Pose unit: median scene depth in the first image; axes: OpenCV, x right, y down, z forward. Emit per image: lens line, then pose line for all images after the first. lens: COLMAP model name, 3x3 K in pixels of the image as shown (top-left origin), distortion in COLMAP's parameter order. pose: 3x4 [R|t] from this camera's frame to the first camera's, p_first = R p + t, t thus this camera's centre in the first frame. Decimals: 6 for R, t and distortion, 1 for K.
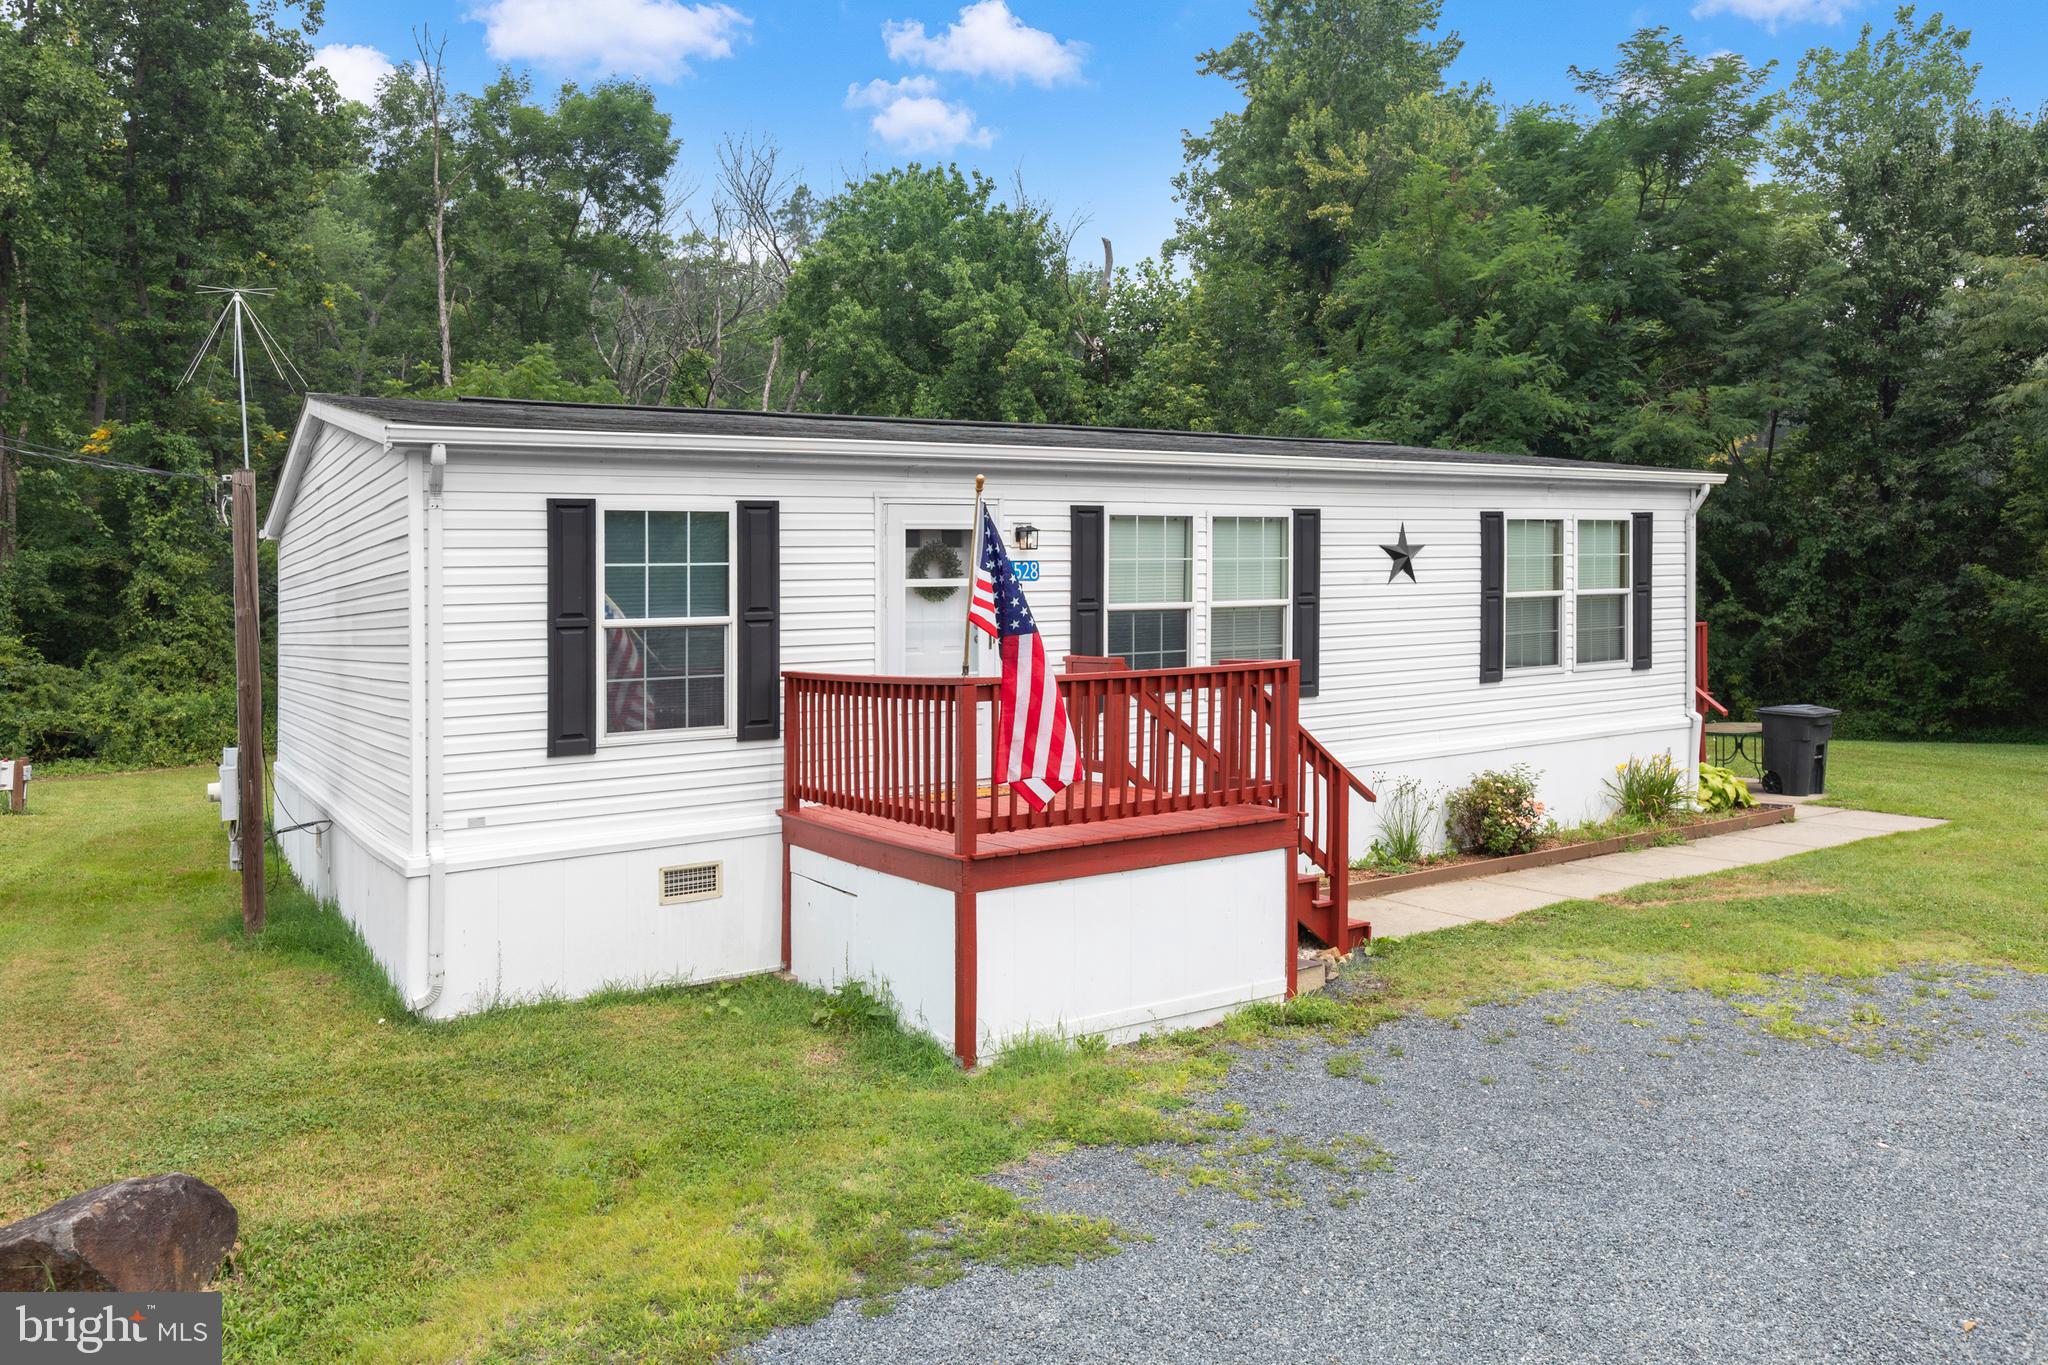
lens RADIAL K [[1382.3, 0, 1030.6], [0, 1382.3, 633.6], [0, 0, 1]] dist [0.004751, 0.002108]
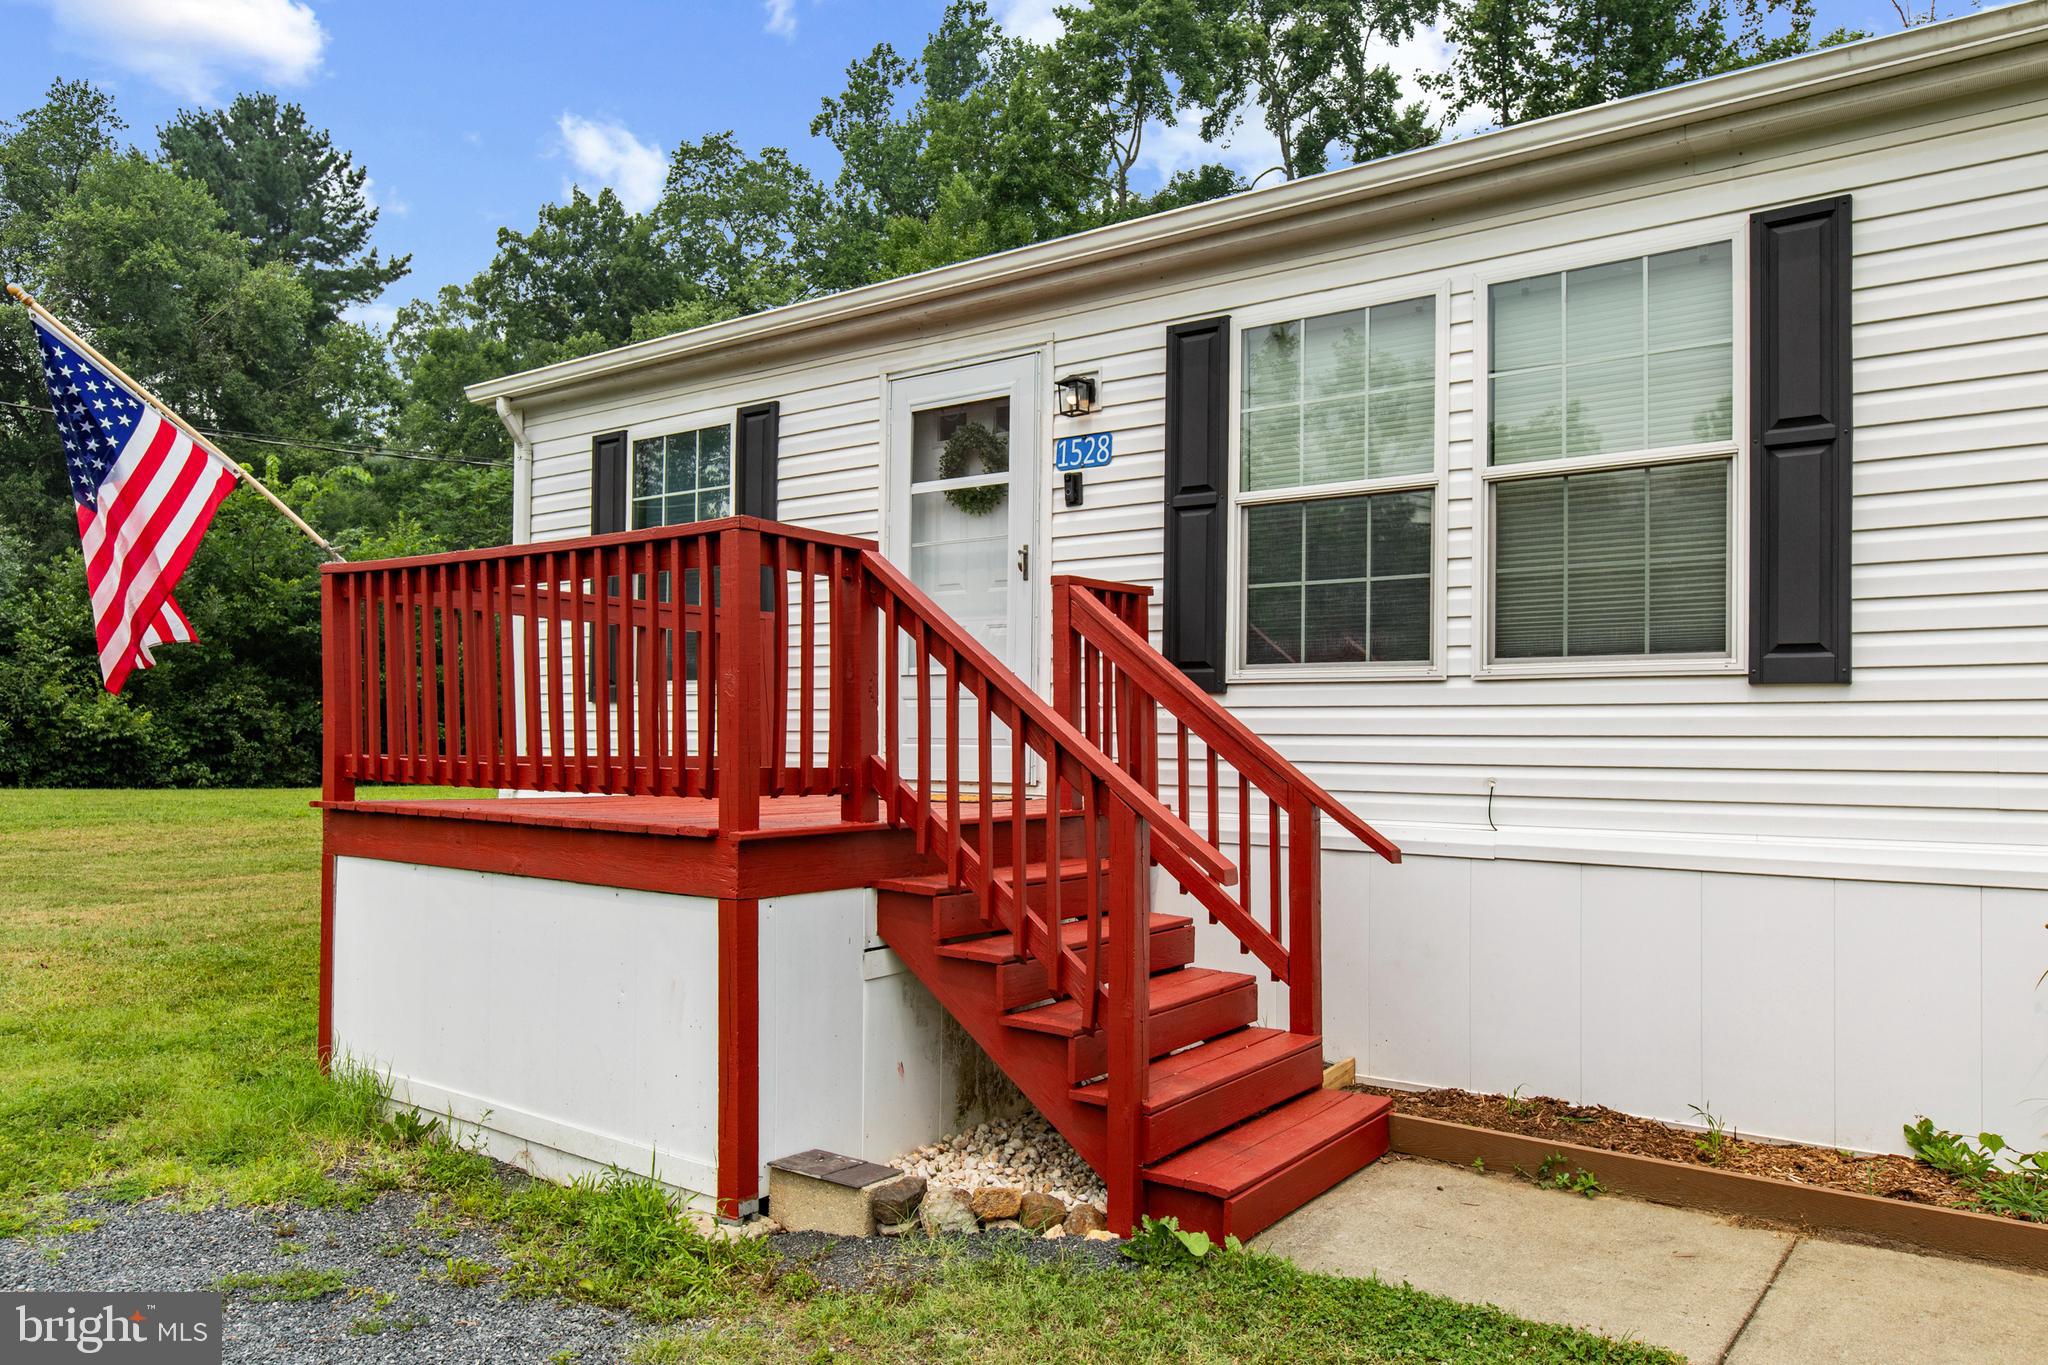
lens RADIAL K [[1424.5, 0, 1014.3], [0, 1424.5, 691.0], [0, 0, 1]] dist [-0.001273, 0.001792]
pose [[0.372672, 0.000660, -0.927963, 0.502369], [-0.030685, 0.999462, -0.011612, 0.060621], [0.927456, 0.032802, 0.372492, 0.657880]]
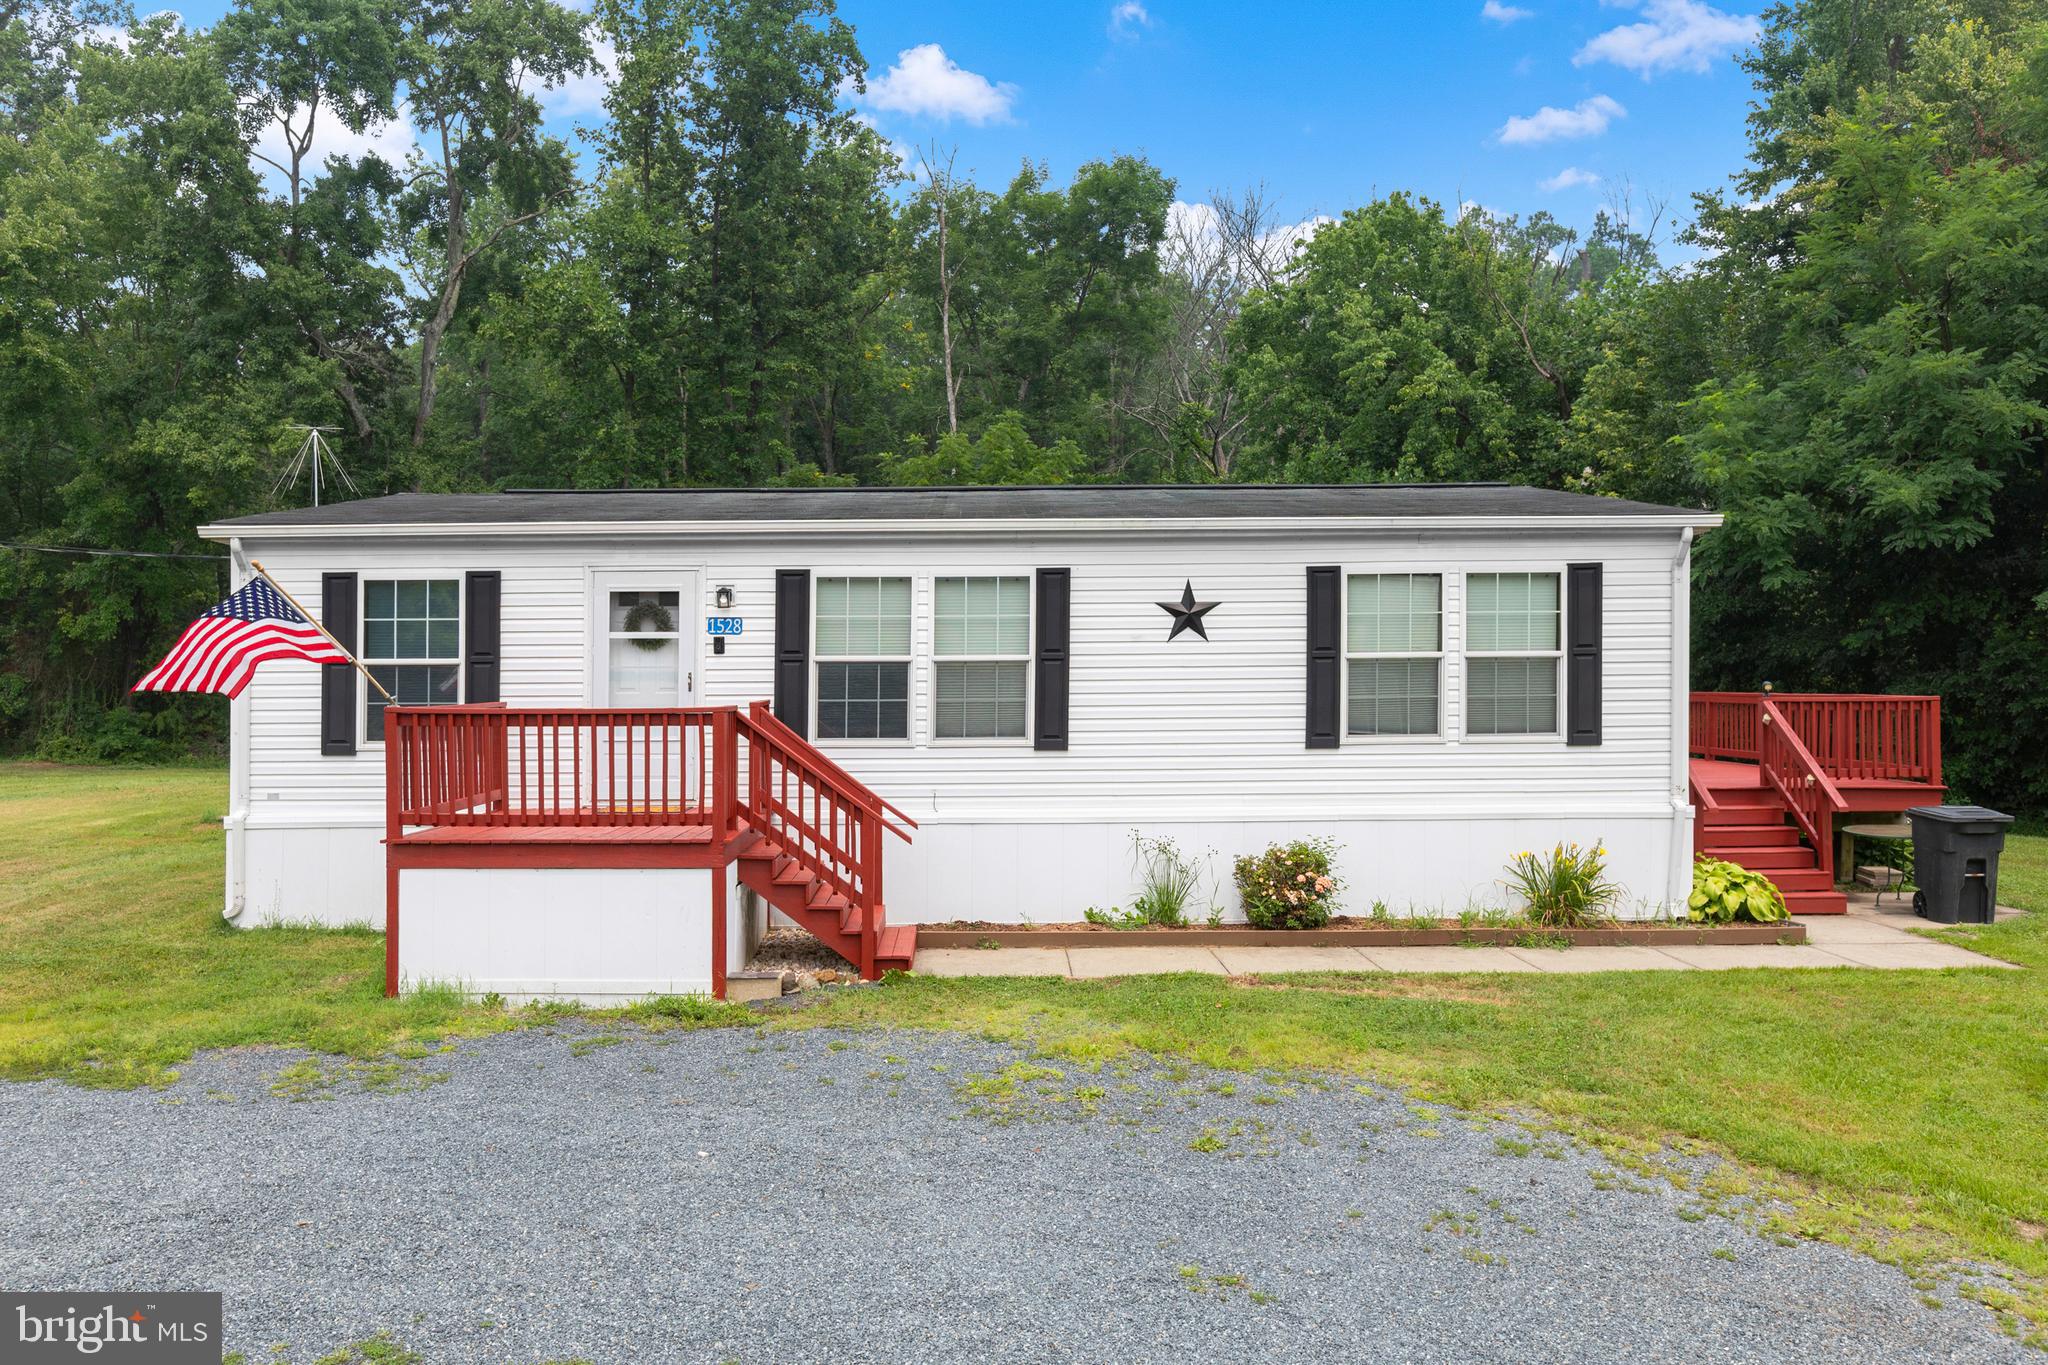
lens RADIAL K [[1424.5, 0, 1014.3], [0, 1424.5, 691.0], [0, 0, 1]] dist [-0.001273, 0.001792]
pose [[0.865409, 0.032019, -0.500043, 0.721624], [-0.028534, 0.999486, 0.014617, -0.013432], [0.500254, 0.001619, 0.865877, 0.067535]]
